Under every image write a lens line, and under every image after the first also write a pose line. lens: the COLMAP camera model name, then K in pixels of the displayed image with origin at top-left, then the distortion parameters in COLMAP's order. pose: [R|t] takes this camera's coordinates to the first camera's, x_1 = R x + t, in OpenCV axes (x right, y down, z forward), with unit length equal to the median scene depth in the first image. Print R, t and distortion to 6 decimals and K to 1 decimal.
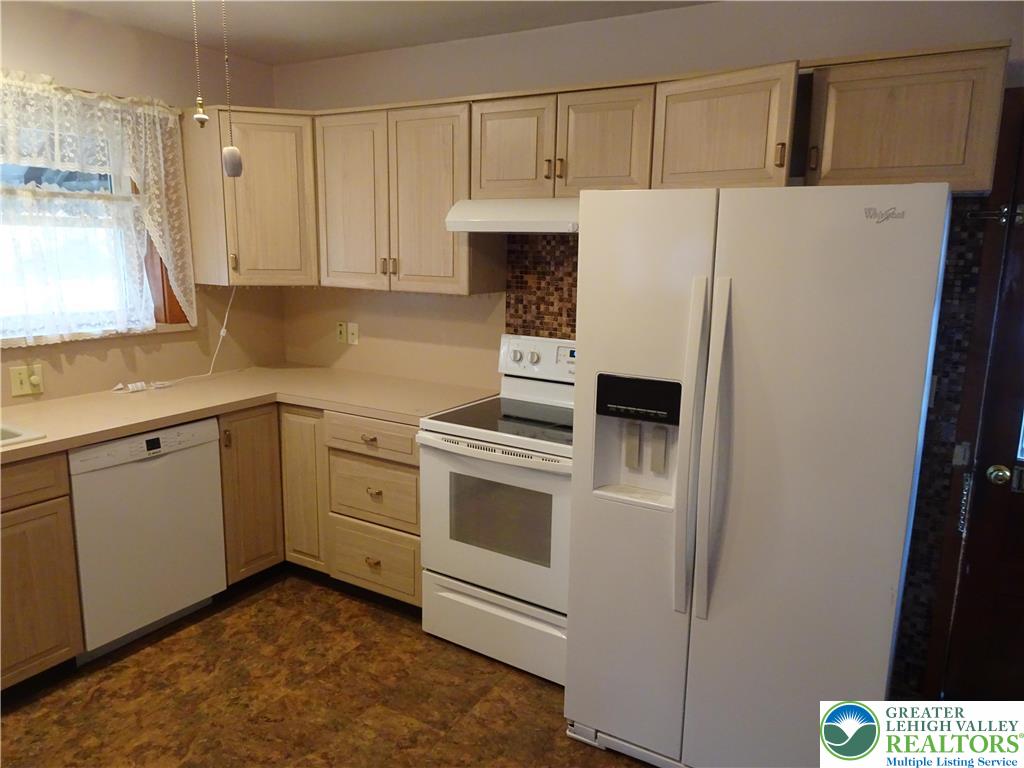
lens RADIAL K [[731.9, 0, 512.9], [0, 731.9, 384.7], [0, 0, 1]] dist [0.003630, 0.005513]
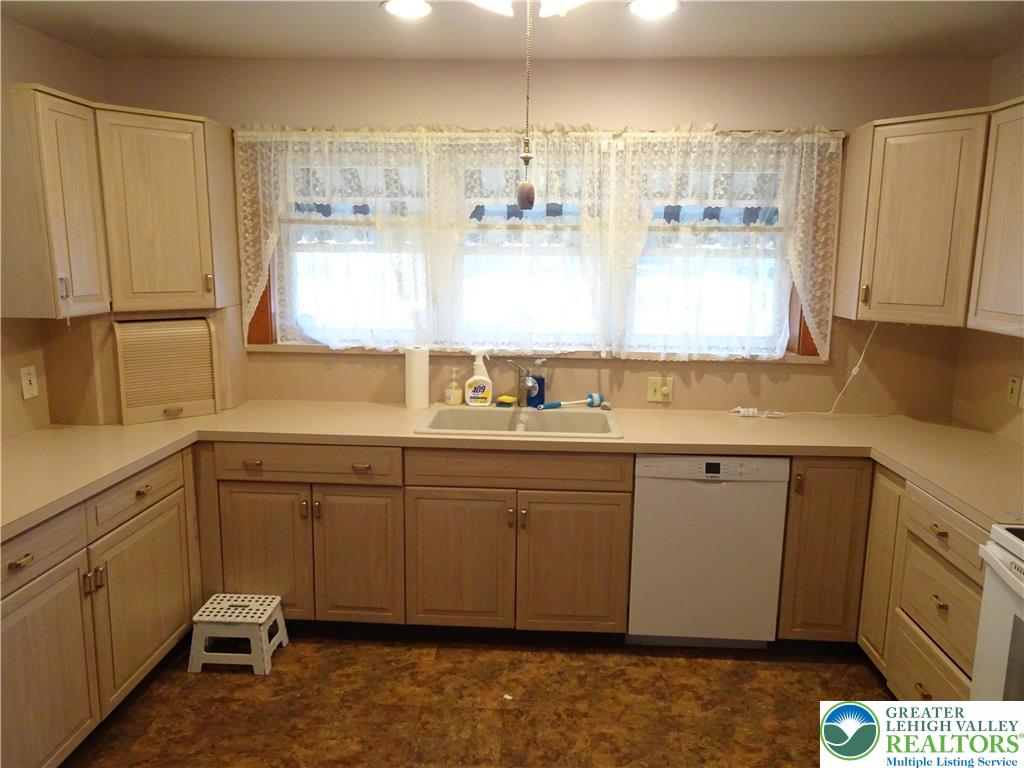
lens RADIAL K [[731.9, 0, 519.8], [0, 731.9, 385.8], [0, 0, 1]] dist [0.003630, 0.005513]
pose [[0.469872, 0.140676, -0.871453, 0.233073], [-0.173137, 0.982732, 0.065287, -0.047050], [0.865589, 0.120204, 0.486114, 0.234888]]
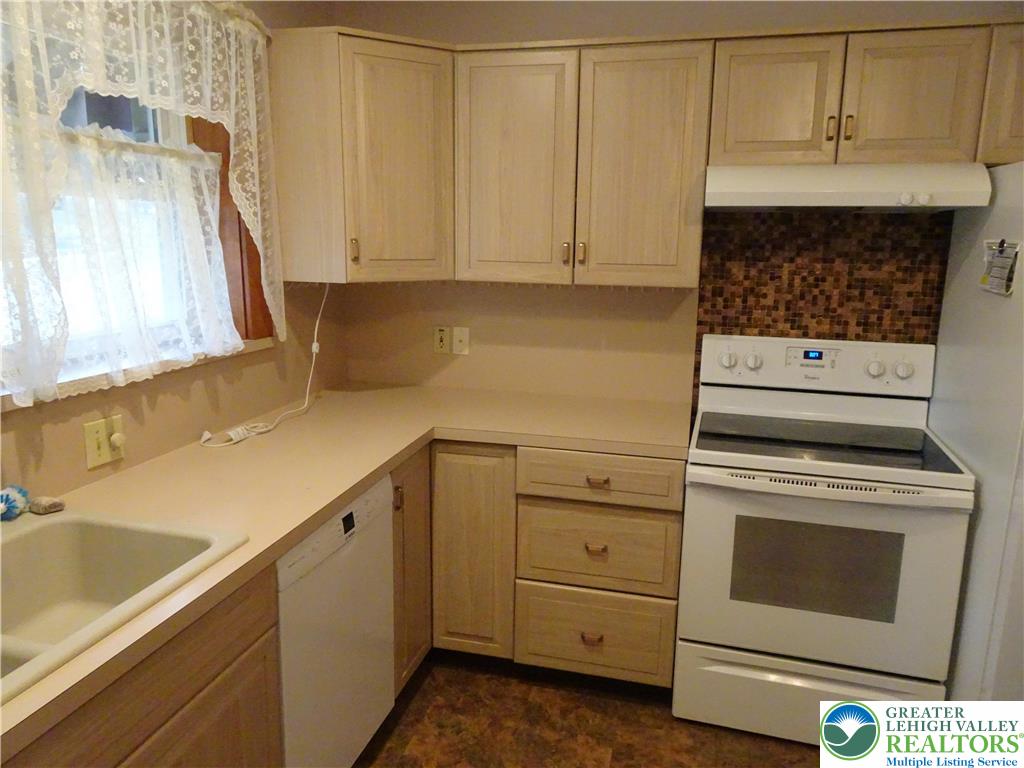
lens RADIAL K [[731.9, 0, 501.8], [0, 731.9, 384.0], [0, 0, 1]] dist [0.003630, 0.005513]
pose [[0.960167, -0.061123, 0.272661, -0.485077], [0.057260, 0.998114, 0.022112, -0.047533], [-0.273499, -0.005618, 0.961856, 0.291649]]
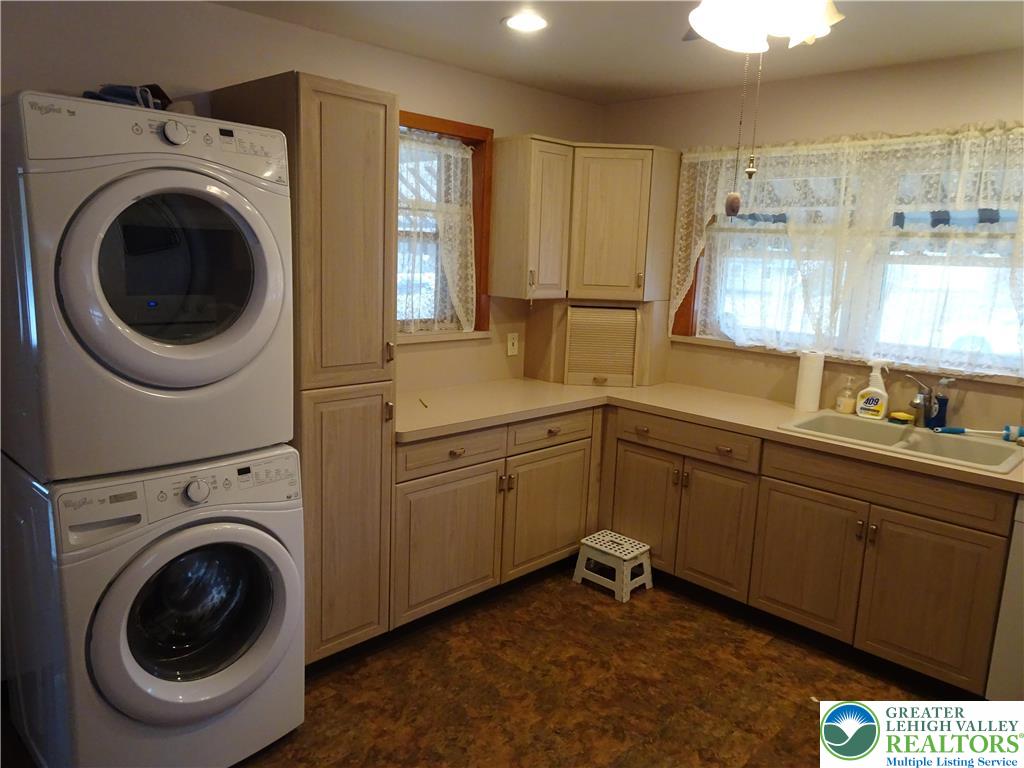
lens RADIAL K [[731.9, 0, 511.4], [0, 731.9, 387.6], [0, 0, 1]] dist [0.003630, 0.005513]
pose [[-0.240648, 0.148705, -0.959153, 0.400383], [-0.228925, 0.951619, 0.204974, -0.077763], [0.943229, 0.268901, -0.194963, 0.425236]]
